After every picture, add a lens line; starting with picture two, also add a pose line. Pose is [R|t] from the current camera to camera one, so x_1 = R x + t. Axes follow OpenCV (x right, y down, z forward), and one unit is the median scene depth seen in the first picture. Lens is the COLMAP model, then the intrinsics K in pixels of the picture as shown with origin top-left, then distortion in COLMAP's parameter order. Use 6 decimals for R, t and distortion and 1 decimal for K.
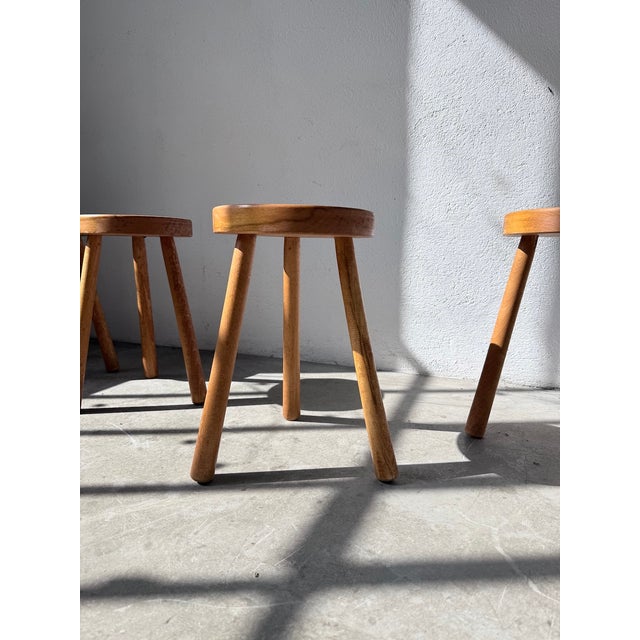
lens RADIAL K [[452.5, 0, 322.7], [0, 452.5, 321.1], [0, 0, 1]] dist [0.045572, -0.075152]
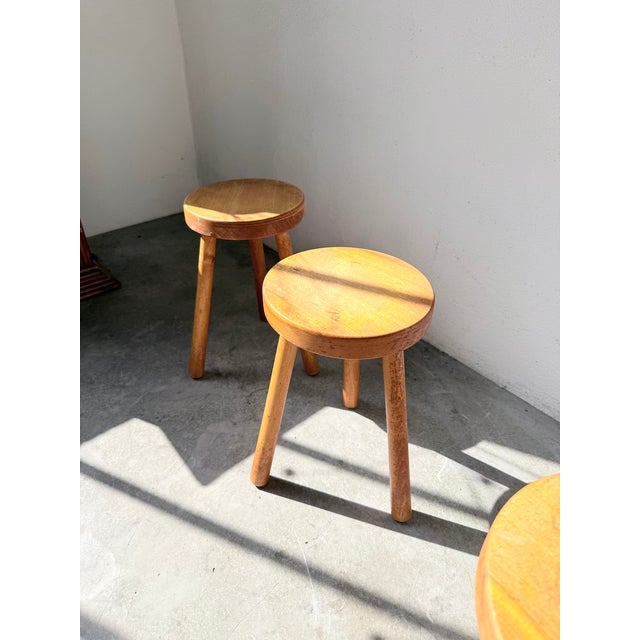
lens RADIAL K [[452.5, 0, 319.3], [0, 452.5, 313.5], [0, 0, 1]] dist [0.045572, -0.075152]
pose [[0.891382, 0.265502, -0.367352, -0.264154], [-0.082095, 0.891645, 0.445230, -0.624663], [0.445757, -0.366712, 0.816593, 0.564490]]
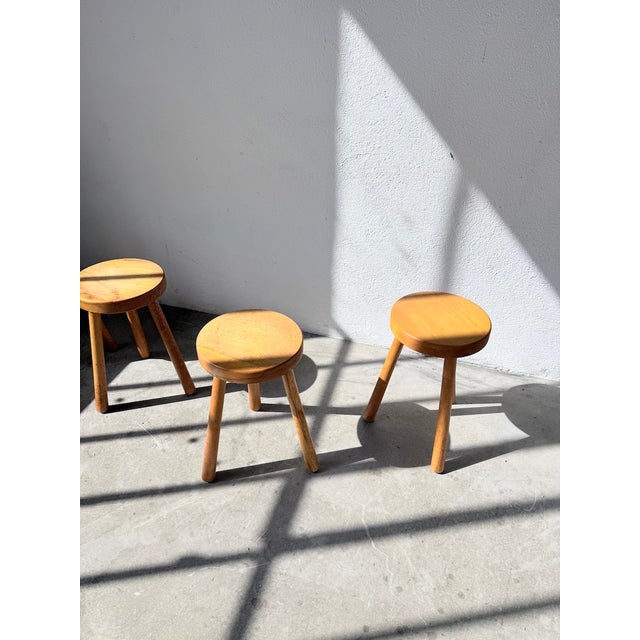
lens RADIAL K [[452.5, 0, 321.6], [0, 452.5, 320.3], [0, 0, 1]] dist [0.045572, -0.075152]
pose [[0.994886, -0.049803, 0.087876, 0.041850], [0.006146, 0.898231, 0.439482, -0.883931], [-0.100820, -0.436694, 0.893943, -0.320390]]
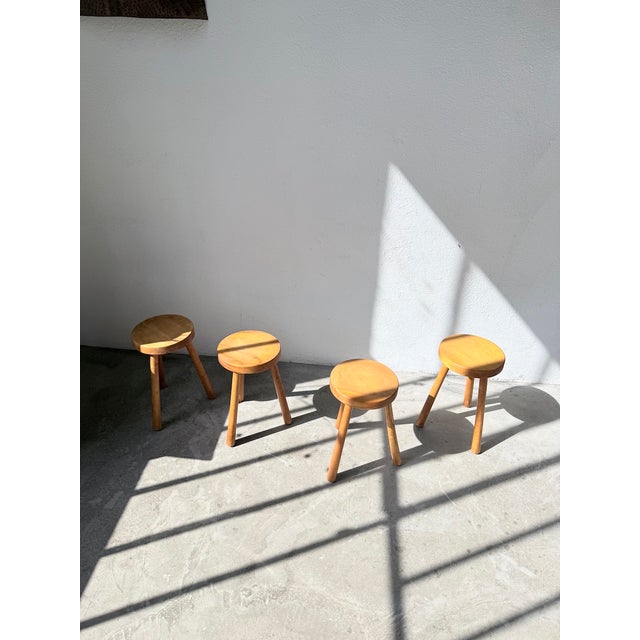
lens RADIAL K [[452.5, 0, 315.6], [0, 452.5, 312.0], [0, 0, 1]] dist [0.045572, -0.075152]
pose [[0.957969, -0.135844, 0.252668, -0.781315], [0.028490, 0.921471, 0.387401, -1.360535], [-0.285452, -0.363919, 0.886611, -0.800920]]
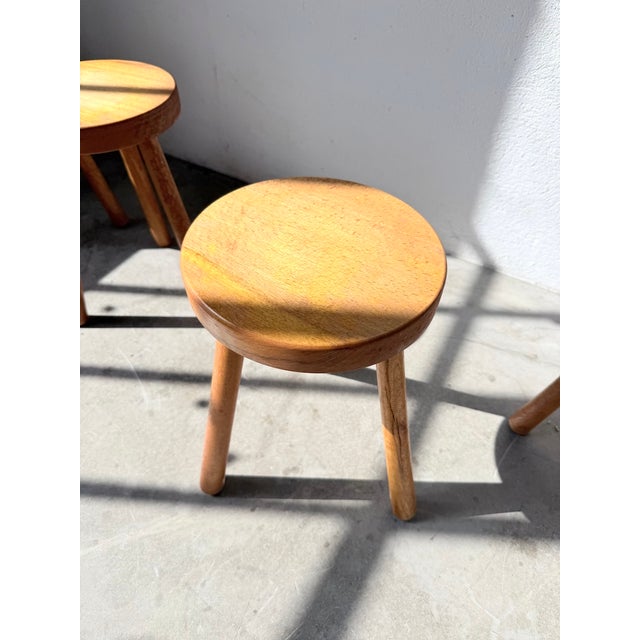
lens RADIAL K [[463.0, 0, 321.4], [0, 463.0, 314.2], [0, 0, 1]] dist [-0.003915, -0.021861]
pose [[0.990541, 0.109256, -0.083011, 0.007814], [-0.035699, 0.789341, 0.612916, -0.506408], [0.132489, -0.604156, 0.785775, 0.430980]]
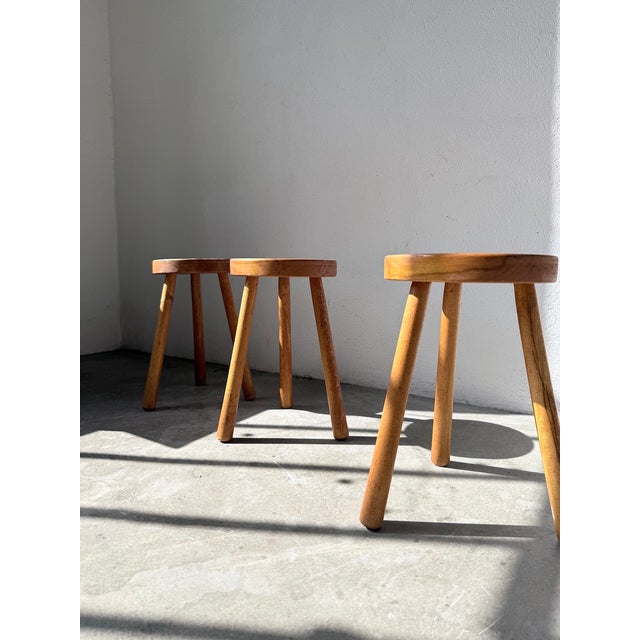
lens RADIAL K [[452.5, 0, 318.1], [0, 452.5, 318.5], [0, 0, 1]] dist [0.045572, -0.075152]
pose [[0.981787, 0.013273, -0.189522, -0.176778], [-0.024037, 0.998218, -0.054610, -0.041480], [0.188459, 0.058171, 0.980357, -0.021077]]
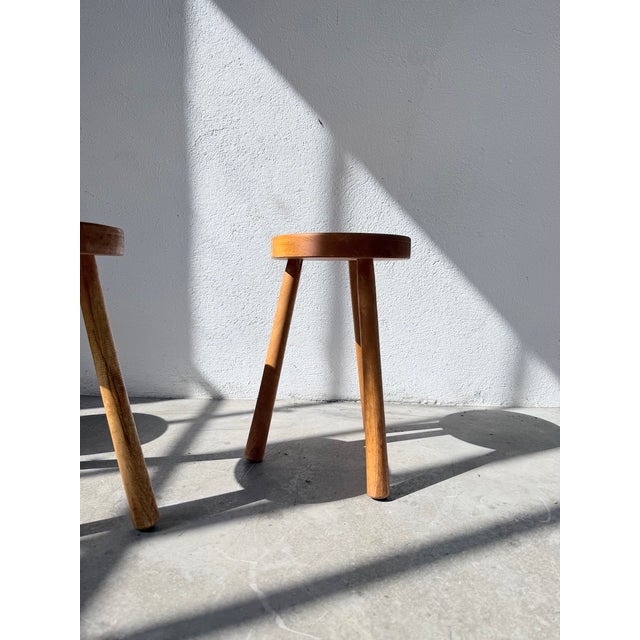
lens RADIAL K [[452.5, 0, 316.9], [0, 452.5, 322.4], [0, 0, 1]] dist [0.045572, -0.075152]
pose [[0.933915, -0.029228, 0.356298, 0.133208], [0.042328, 0.998682, -0.029024, -0.010970], [-0.354980, 0.042187, 0.933922, 0.029449]]
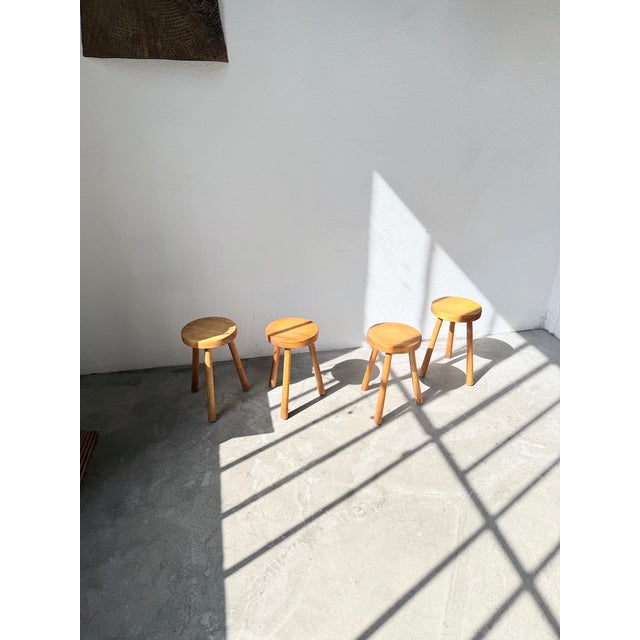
lens RADIAL K [[452.5, 0, 321.7], [0, 452.5, 317.6], [0, 0, 1]] dist [0.045572, -0.075152]
pose [[0.822613, -0.249603, 0.510887, -1.790593], [0.084163, 0.942051, 0.324739, -1.239698], [-0.562338, -0.224137, 0.795951, -0.978491]]
